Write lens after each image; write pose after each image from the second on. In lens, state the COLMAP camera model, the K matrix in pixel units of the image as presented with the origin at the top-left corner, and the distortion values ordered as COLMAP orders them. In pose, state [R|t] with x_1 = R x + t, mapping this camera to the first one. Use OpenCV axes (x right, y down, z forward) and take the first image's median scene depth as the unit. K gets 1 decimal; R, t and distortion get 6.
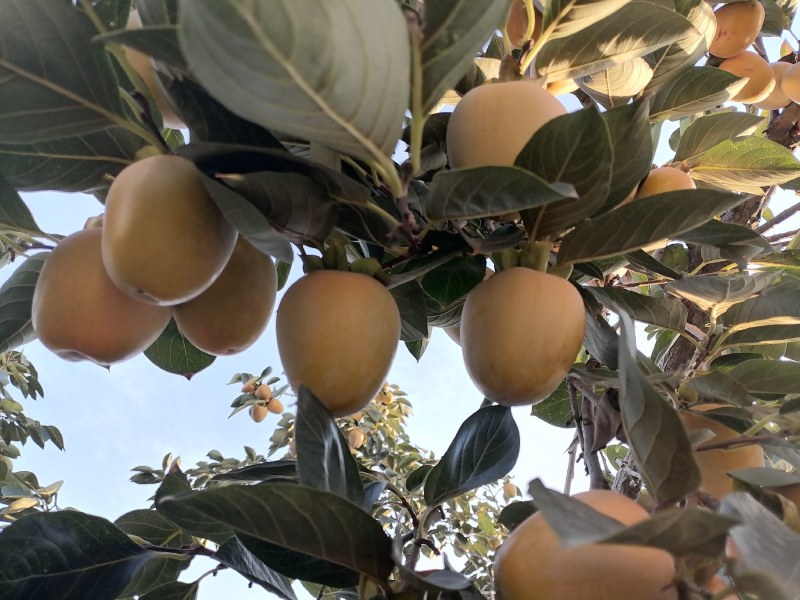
lens RADIAL K [[604.1, 0, 406.5], [0, 604.1, 304.8], [0, 0, 1]] dist [0.094367, -0.116260]
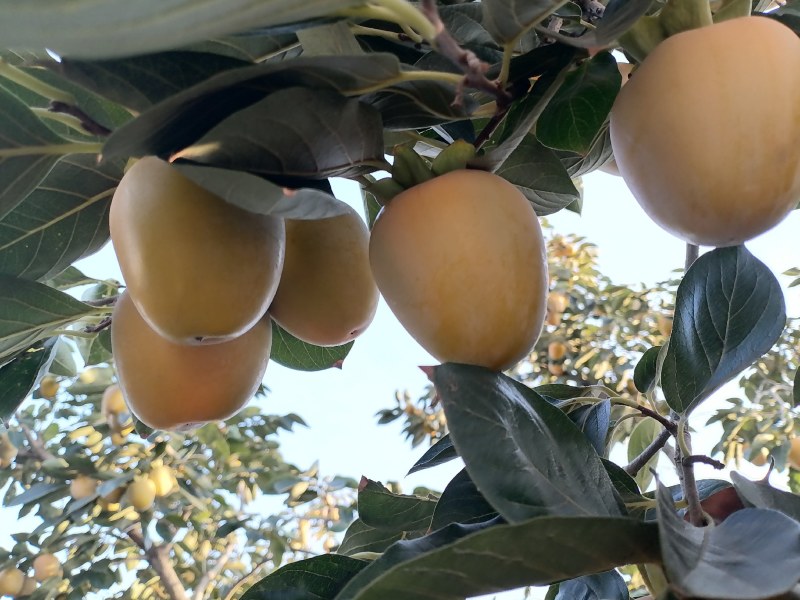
lens RADIAL K [[604.1, 0, 406.5], [0, 604.1, 304.8], [0, 0, 1]] dist [0.094367, -0.116260]
pose [[0.857215, -0.414331, -0.305799, 0.031333], [0.466998, 0.875724, 0.122557, -0.022702], [0.217016, -0.247865, 0.944175, 0.252717]]
